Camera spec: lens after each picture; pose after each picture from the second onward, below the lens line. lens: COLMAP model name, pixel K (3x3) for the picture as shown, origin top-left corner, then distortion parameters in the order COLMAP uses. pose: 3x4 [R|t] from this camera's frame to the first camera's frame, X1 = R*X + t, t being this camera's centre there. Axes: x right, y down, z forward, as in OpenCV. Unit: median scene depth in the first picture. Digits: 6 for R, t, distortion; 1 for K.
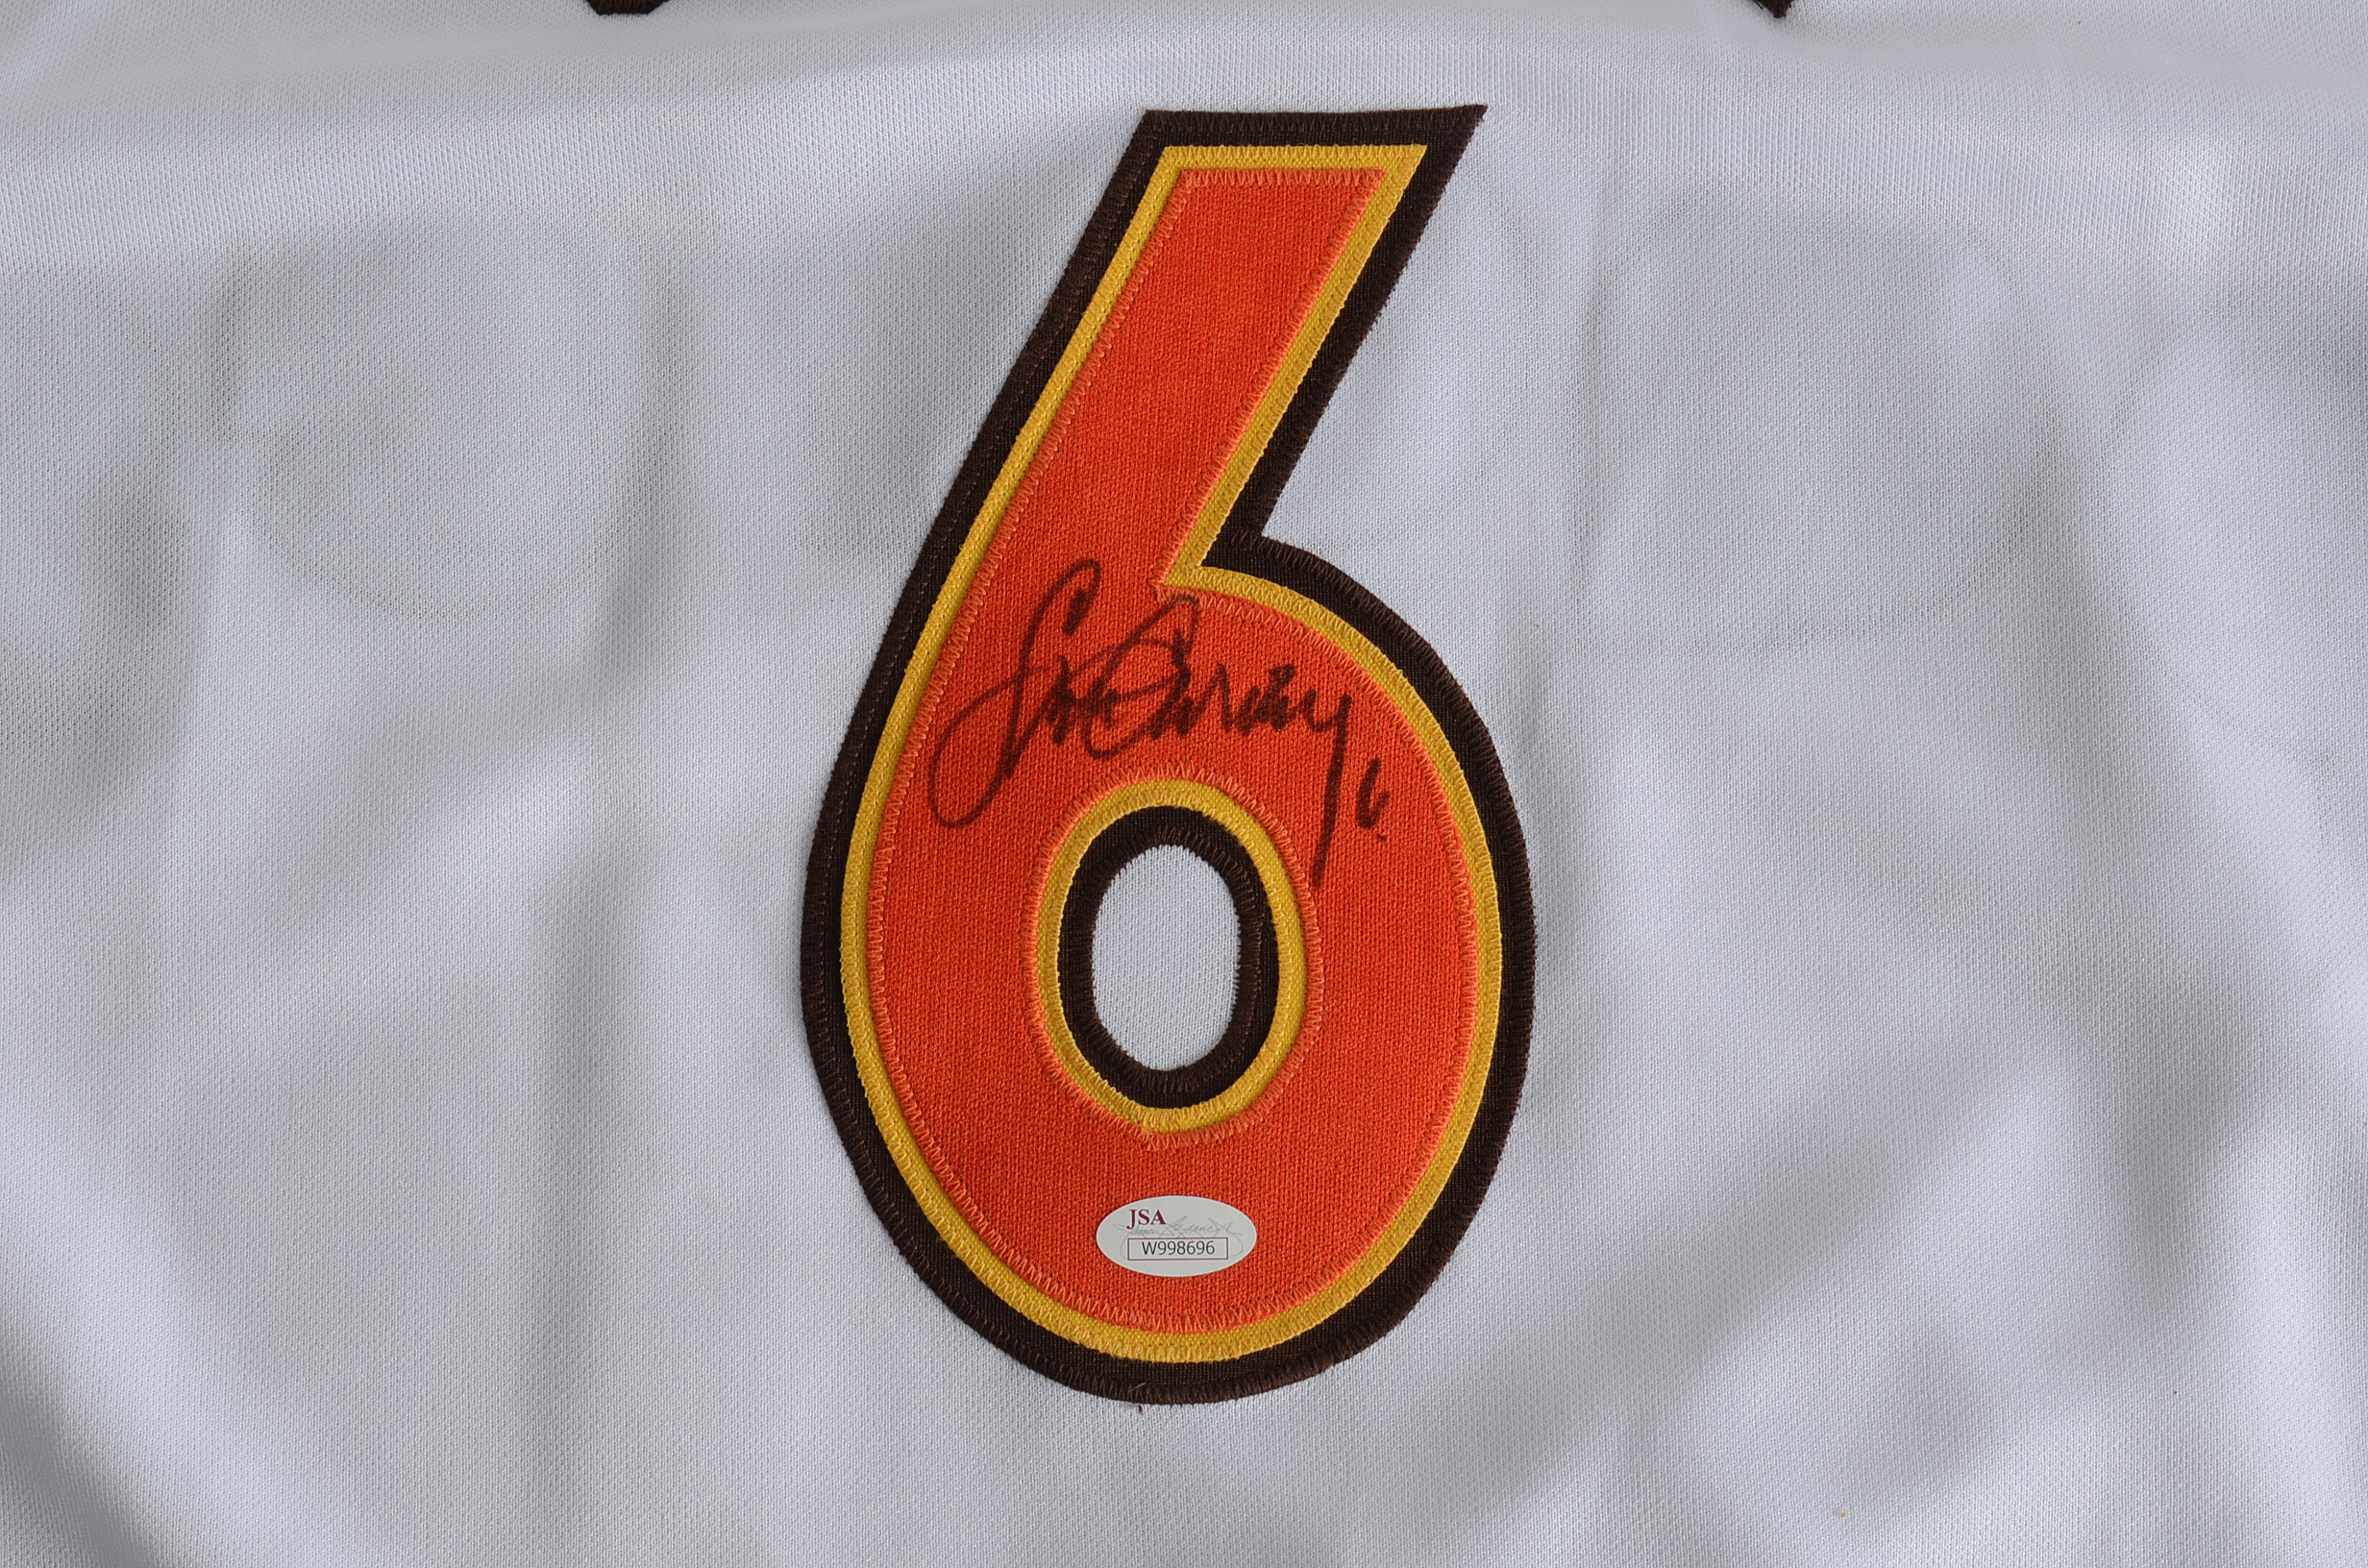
lens RADIAL K [[4072.9, 0, 1184.0], [0, 4072.9, 784.0], [0, 0, 1]] dist [-0.007069, -0.014734]
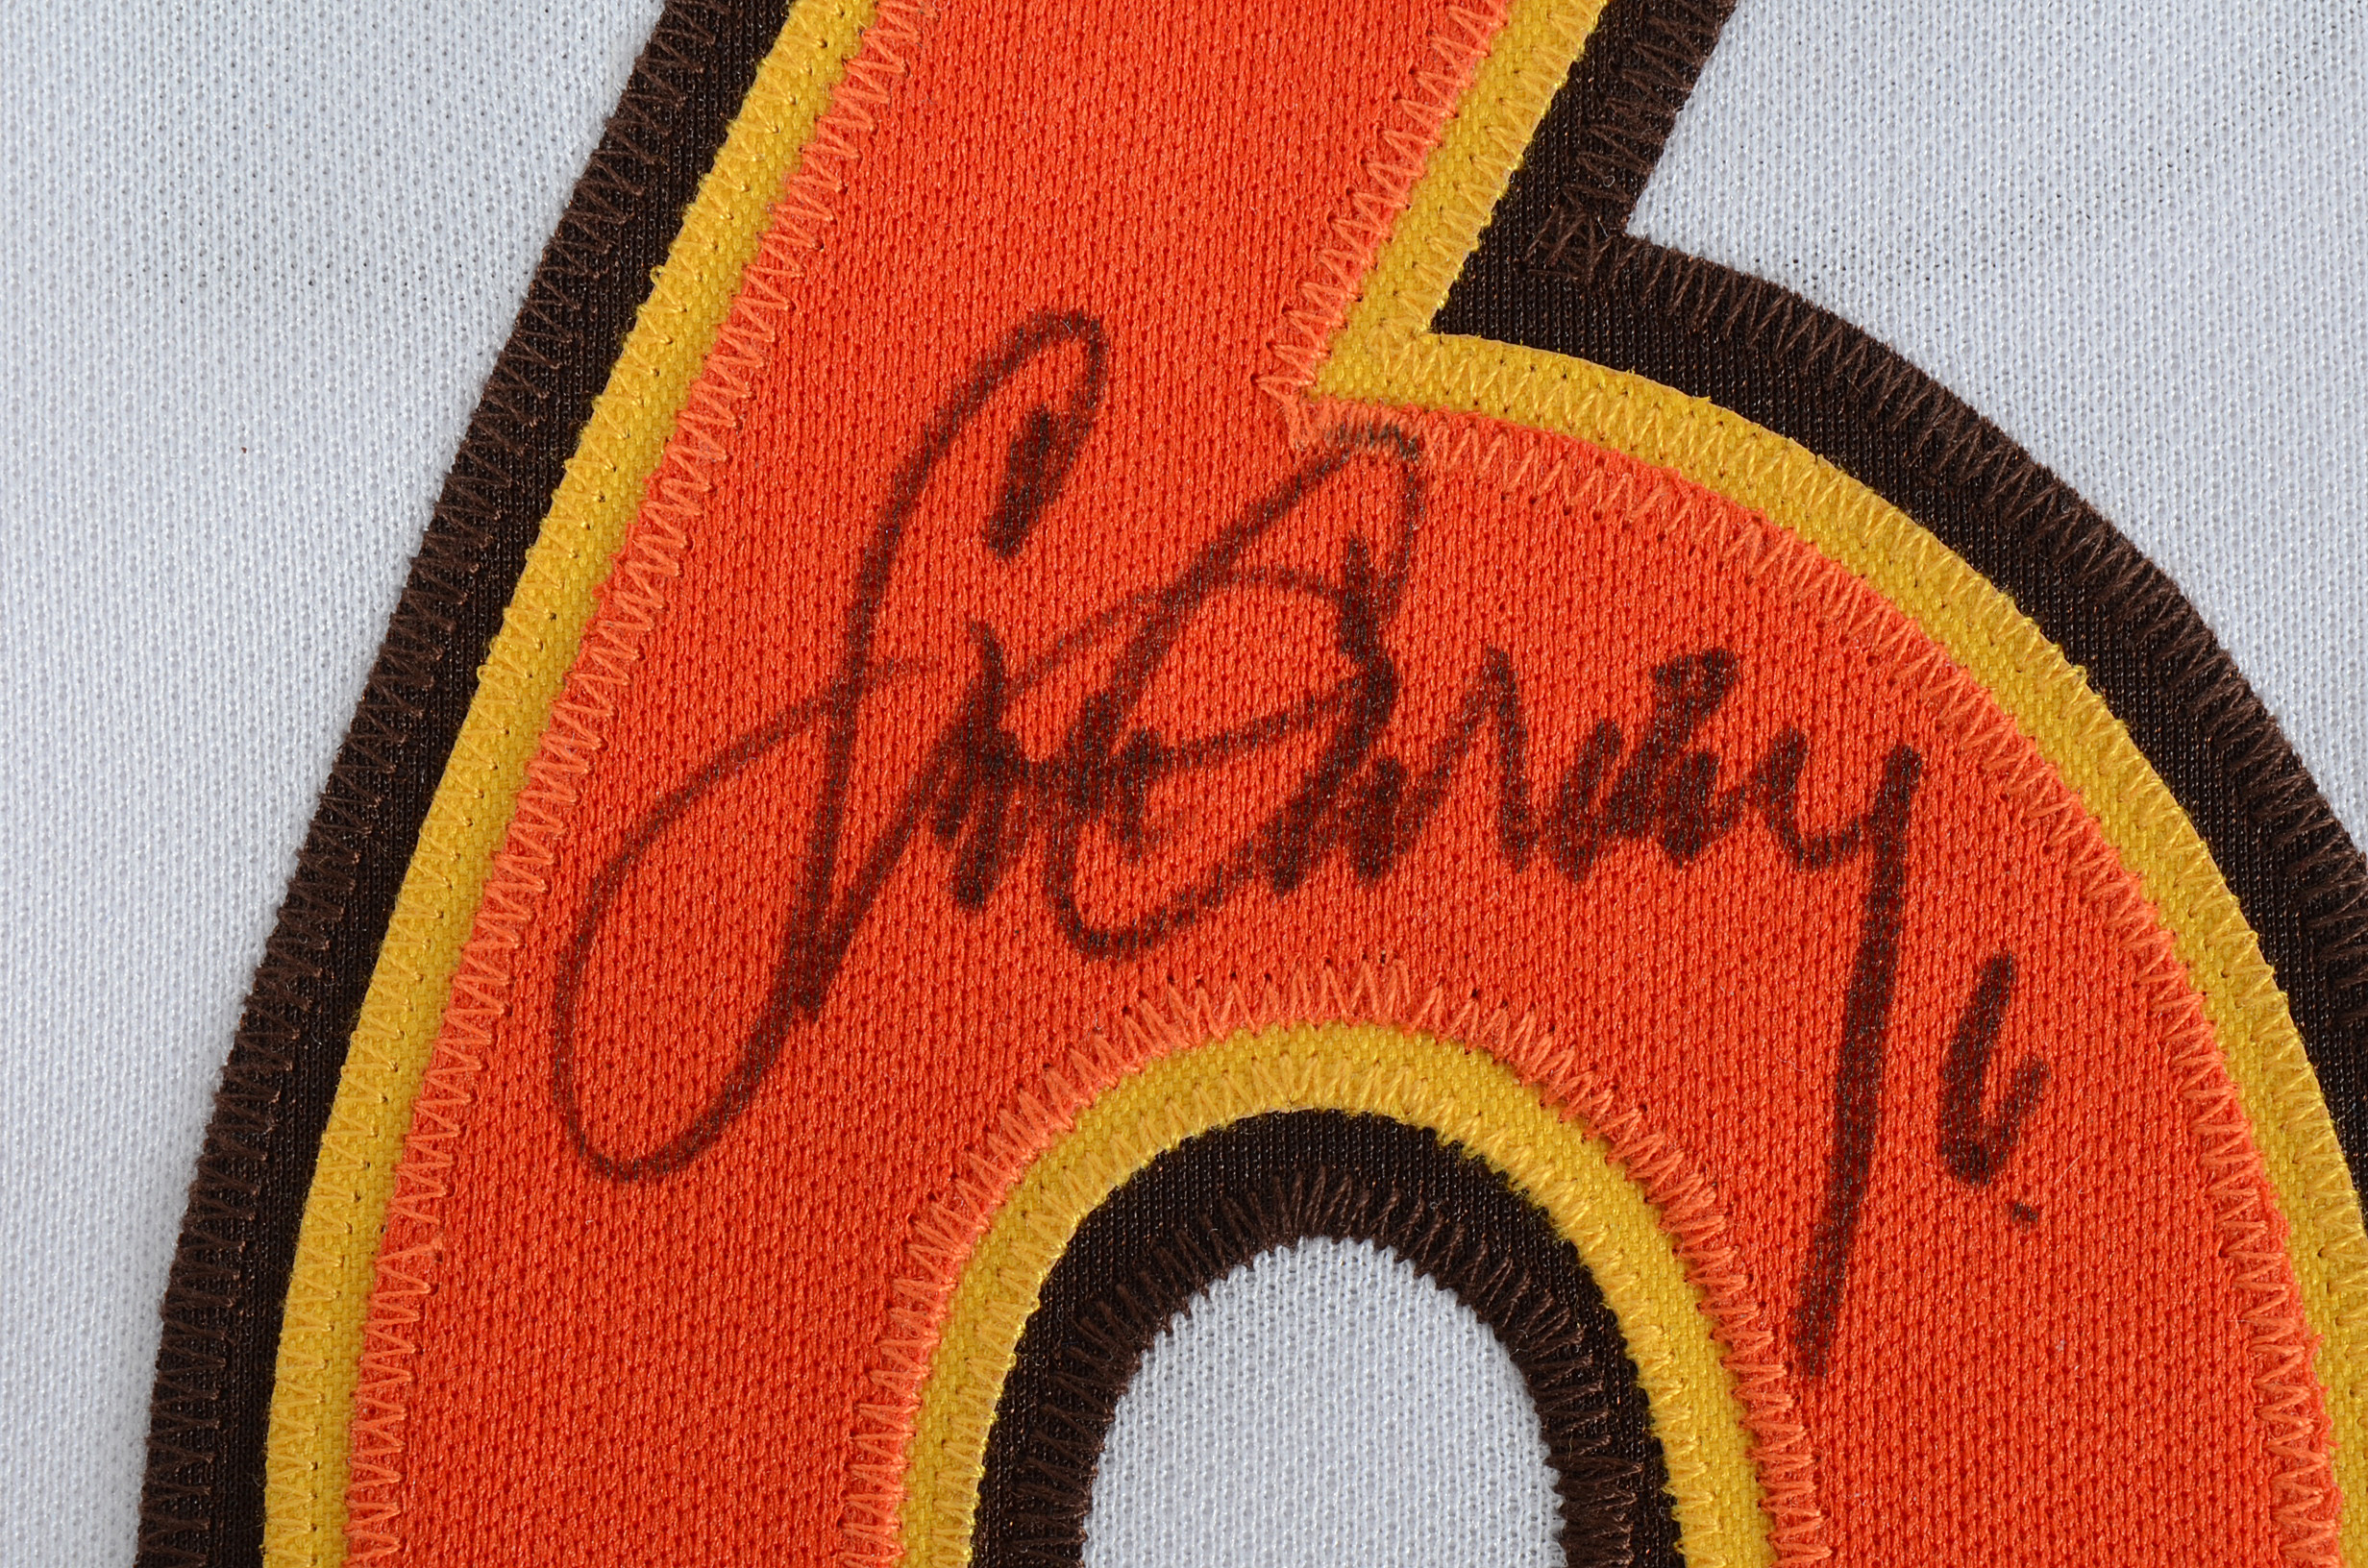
lens RADIAL K [[5622.9, 0, 1184.0], [0, 5622.9, 784.0], [0, 0, 1]] dist [-0.026522, -0.067471]
pose [[0.999569, -0.002557, -0.029242, -0.002121], [0.002339, 0.999969, -0.007490, -0.016072], [0.029260, 0.007418, 0.999544, 0.574178]]
